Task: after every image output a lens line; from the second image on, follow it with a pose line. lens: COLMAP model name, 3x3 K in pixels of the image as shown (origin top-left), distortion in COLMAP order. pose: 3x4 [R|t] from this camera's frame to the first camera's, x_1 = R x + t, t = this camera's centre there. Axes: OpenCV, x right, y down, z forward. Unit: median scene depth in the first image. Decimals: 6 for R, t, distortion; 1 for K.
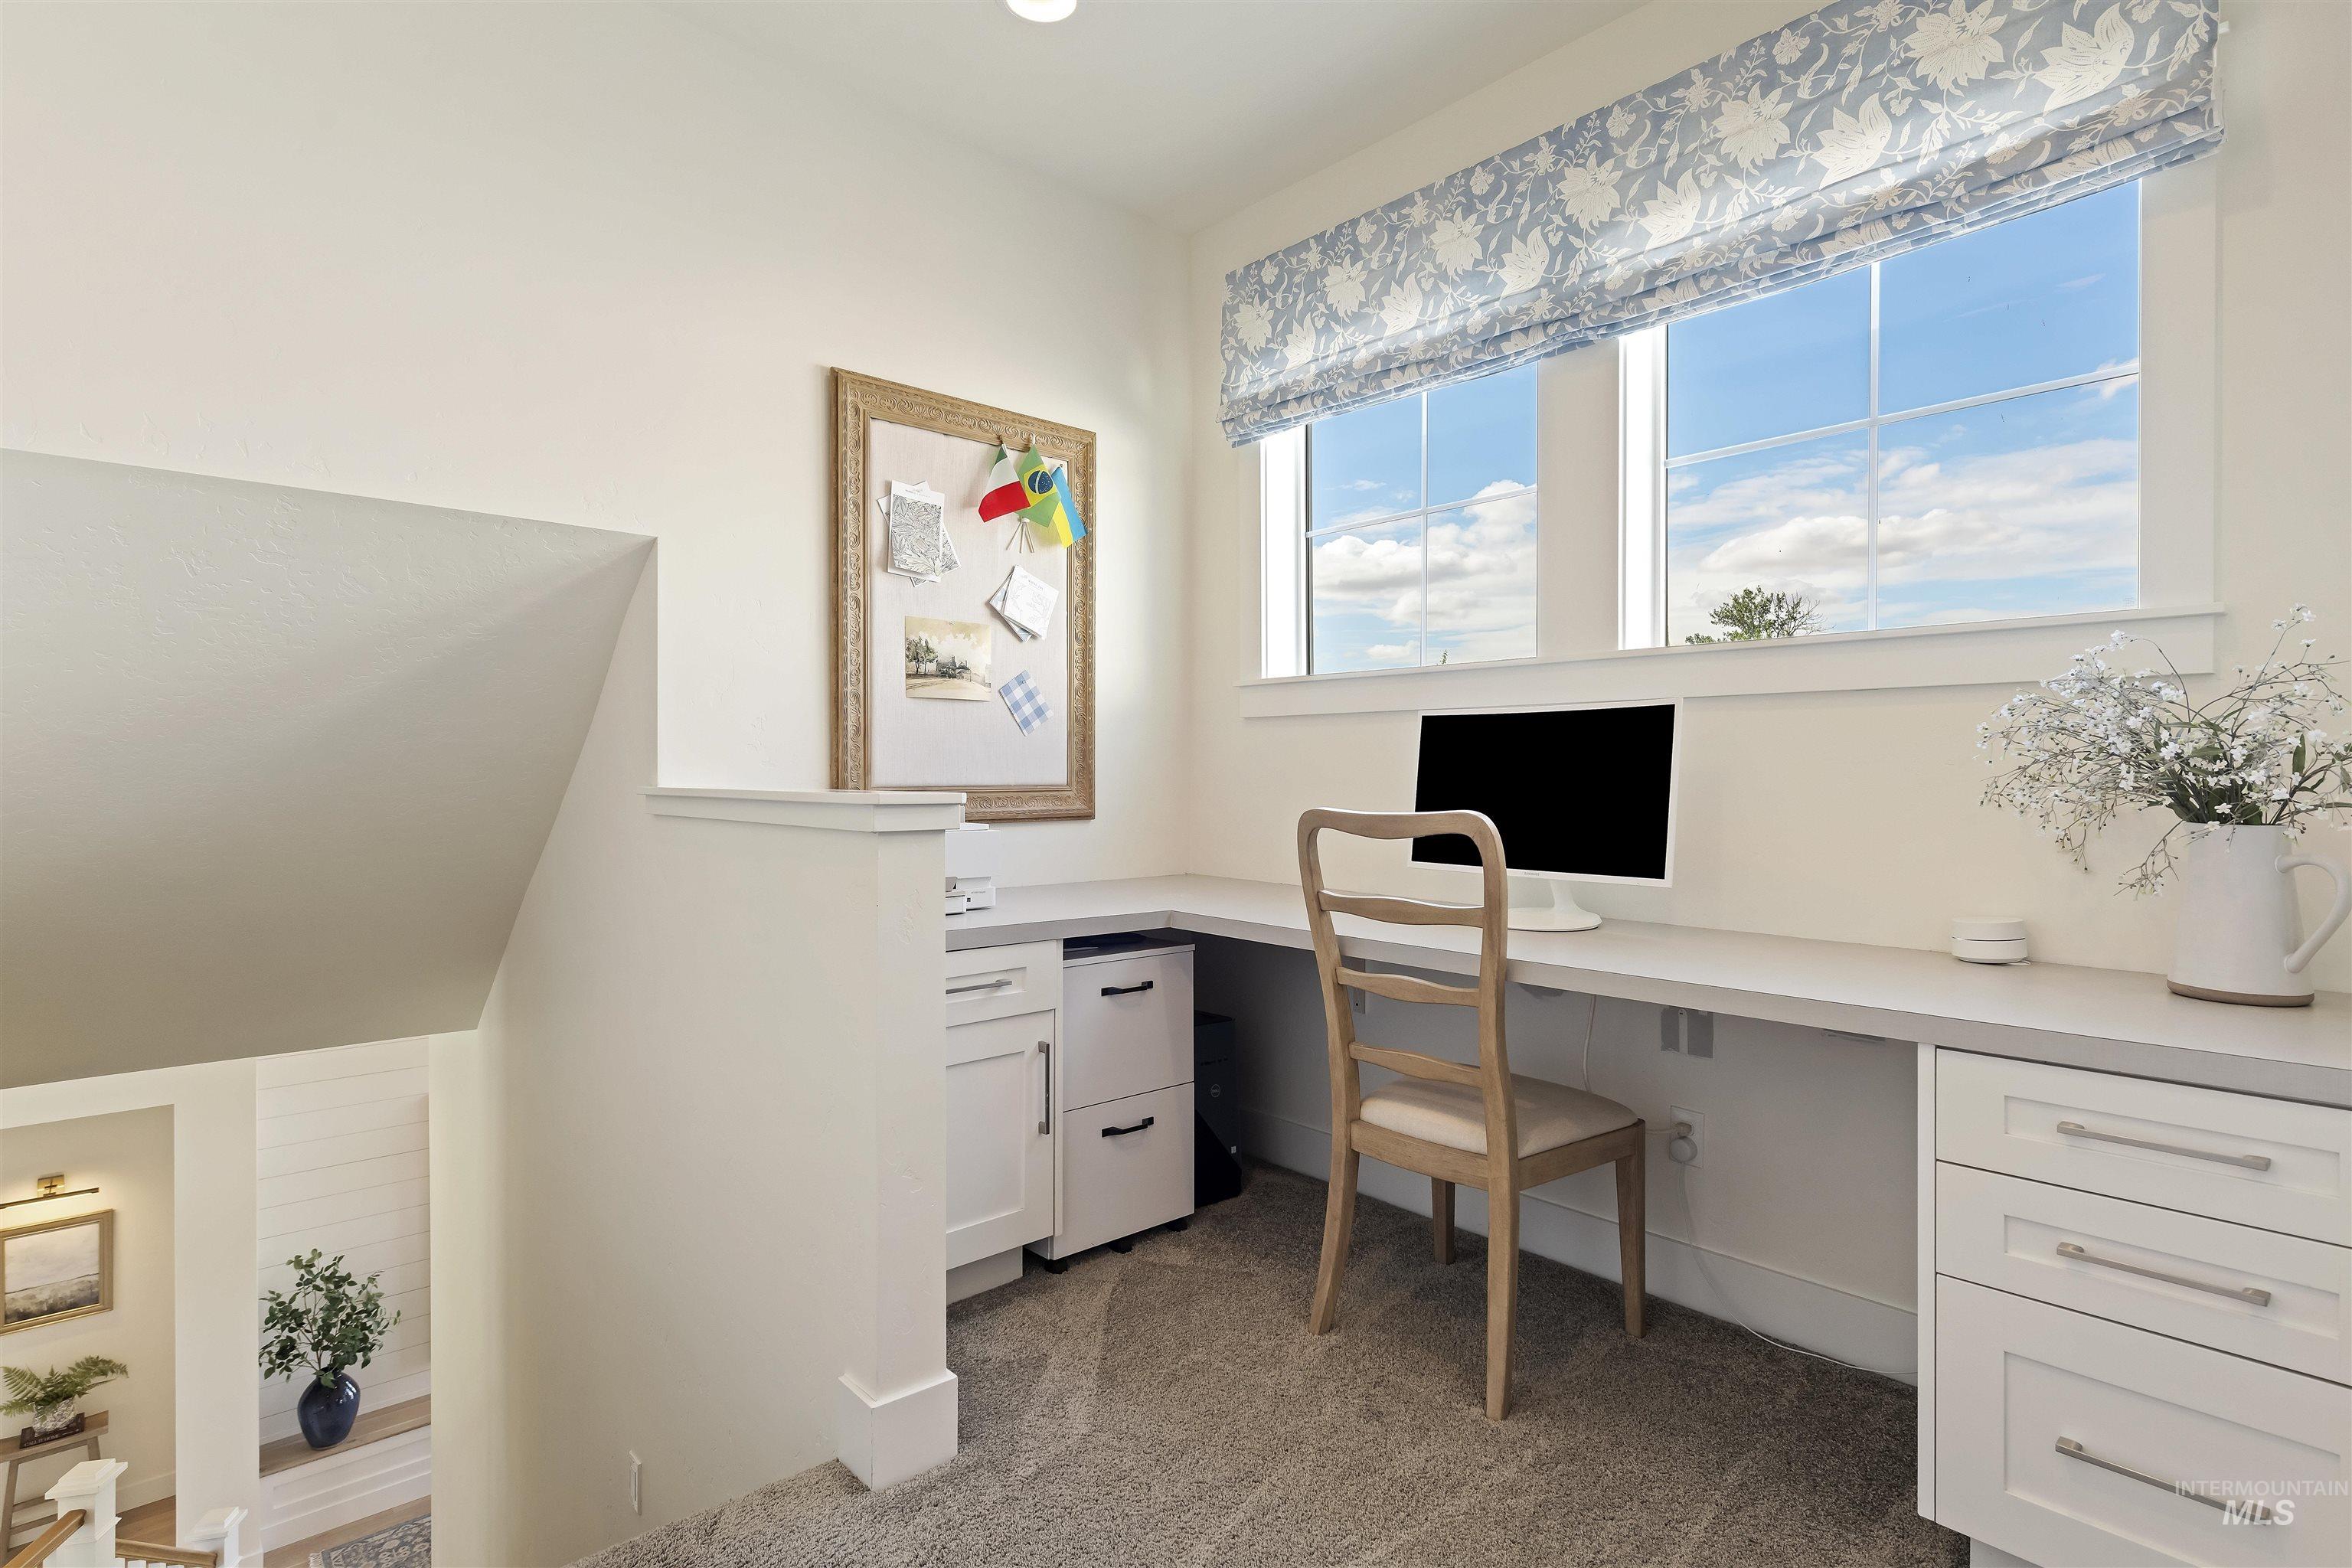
lens RADIAL K [[1167.7, 0, 1174.2], [0, 1167.7, 783.4], [0, 0, 1]] dist [0.001366, 0.000863]
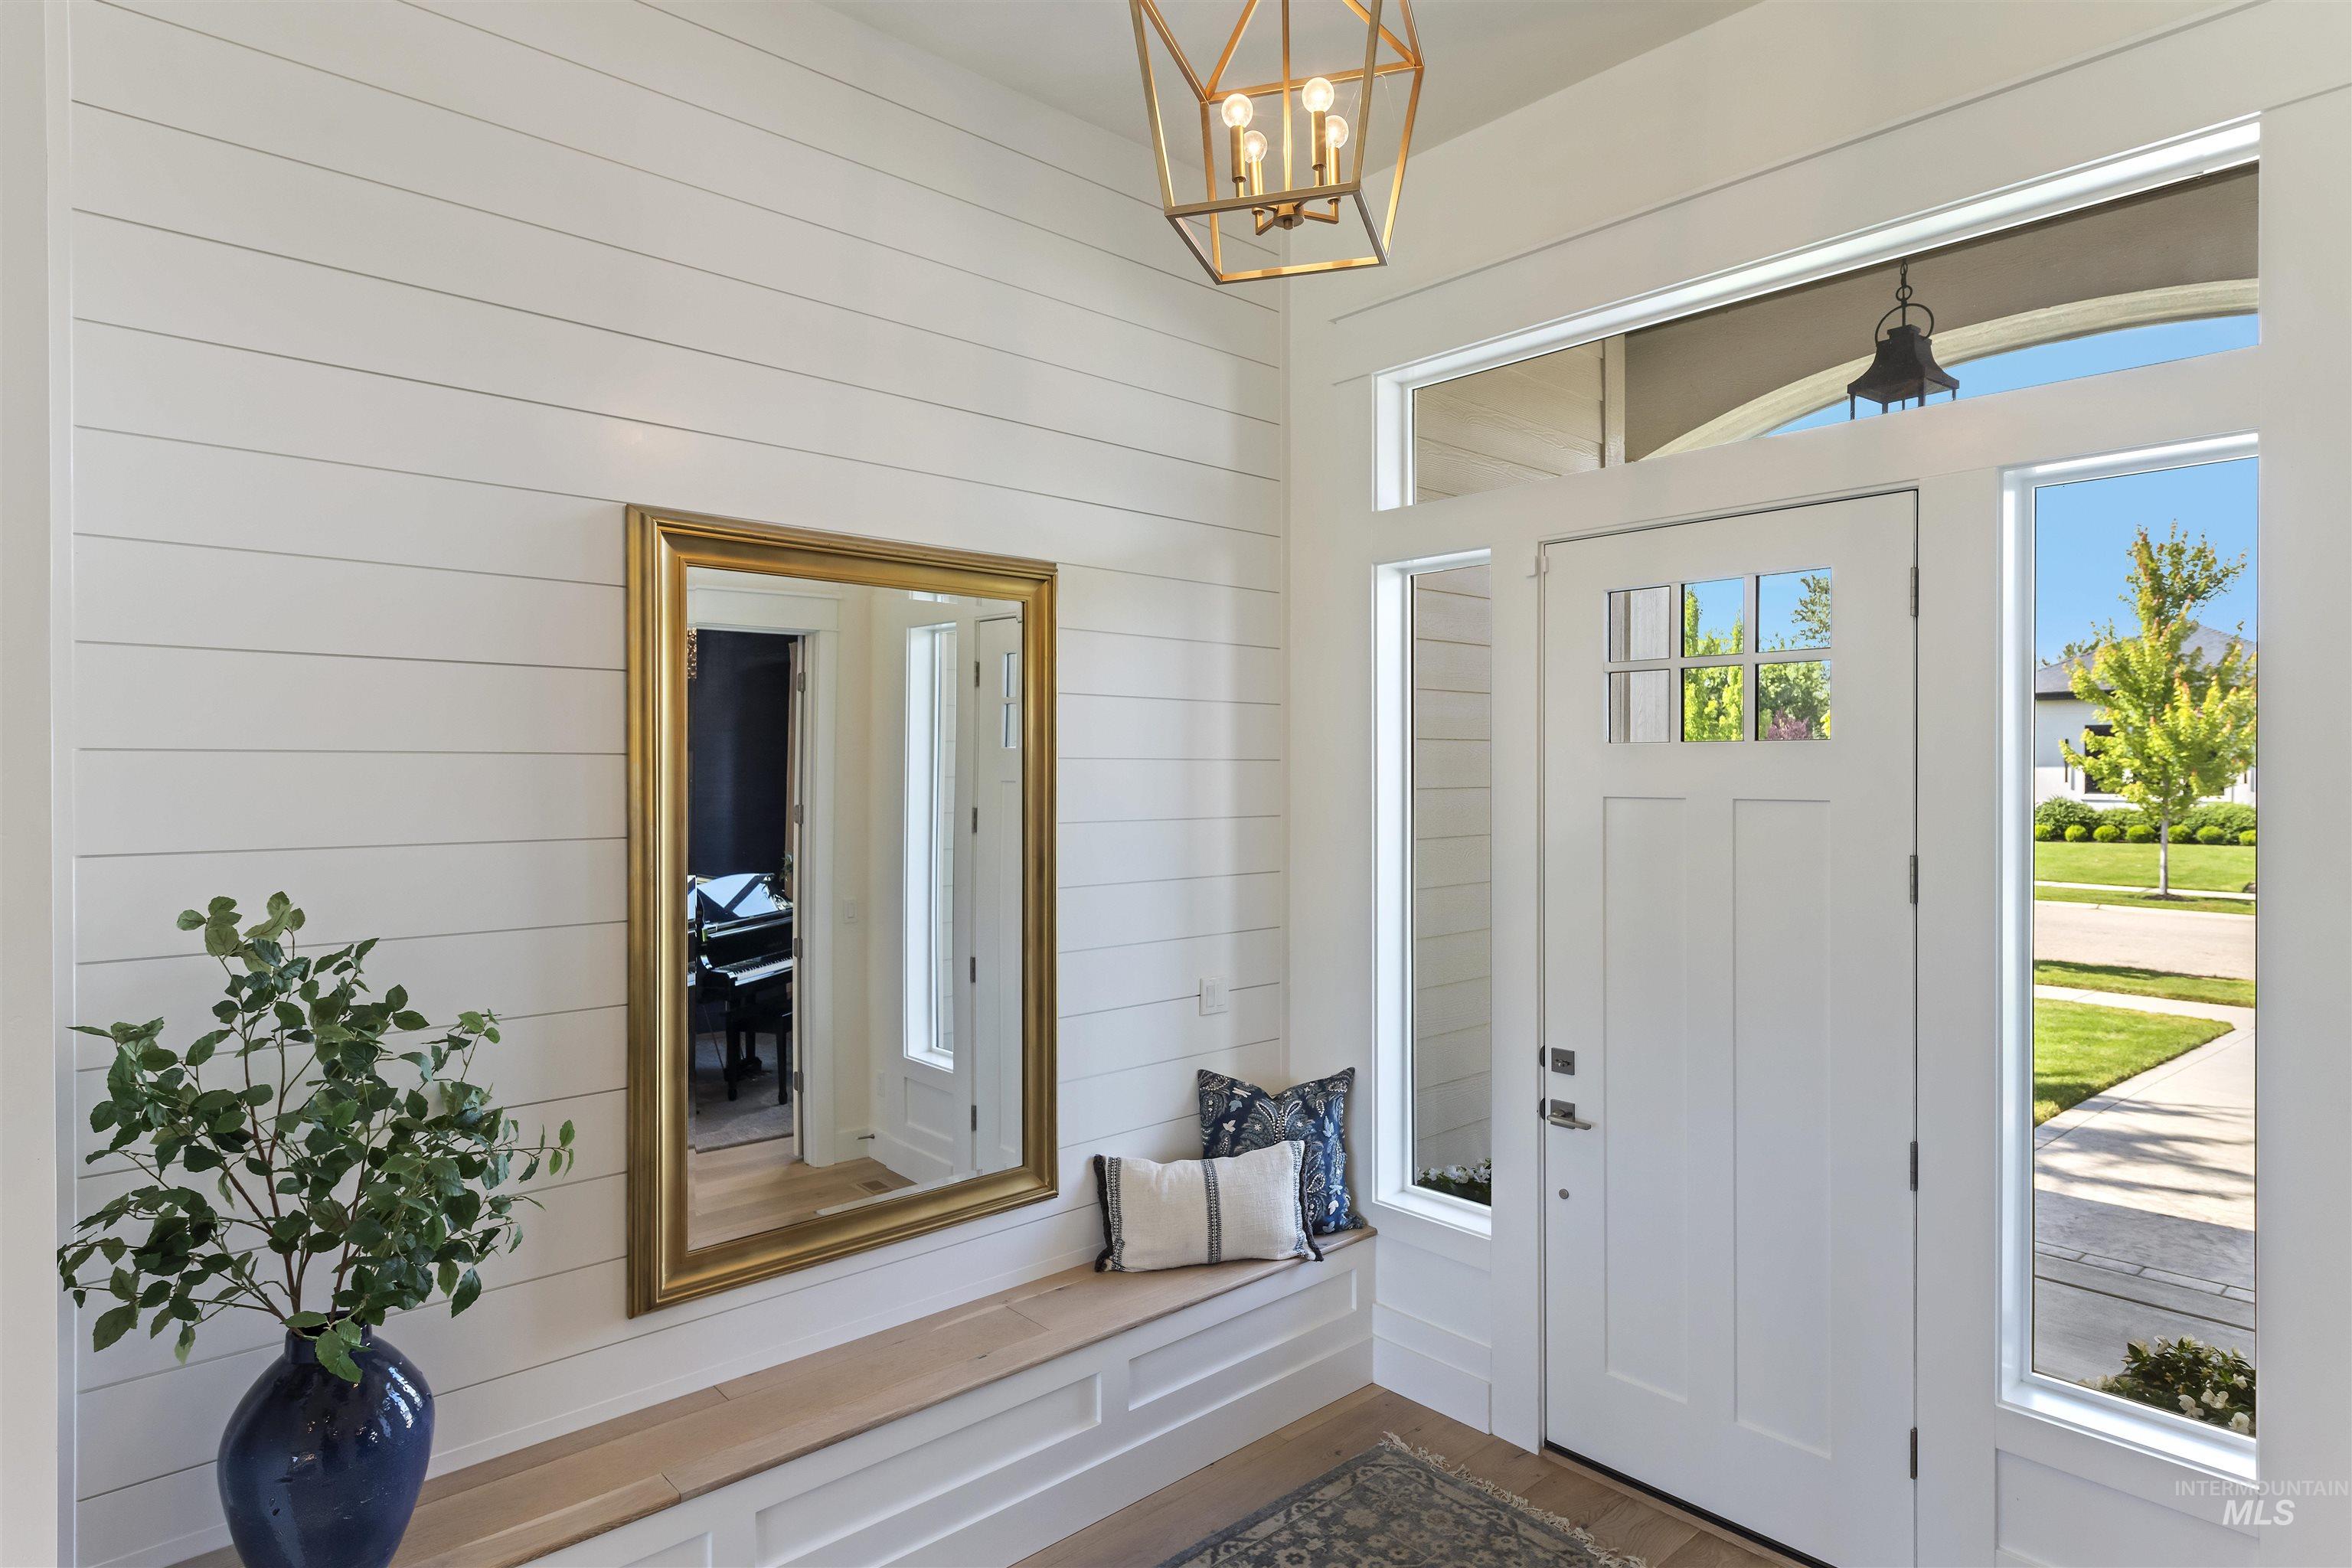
lens RADIAL K [[1278.1, 0, 1173.2], [0, 1278.1, 773.8], [0, 0, 1]] dist [0.005093, -0.000697]
pose [[0.999950, 0.003161, 0.009481, -0.529921], [-0.003170, 0.999995, 0.000888, 0.373055], [-0.009478, -0.000918, 0.999955, 0.698444]]
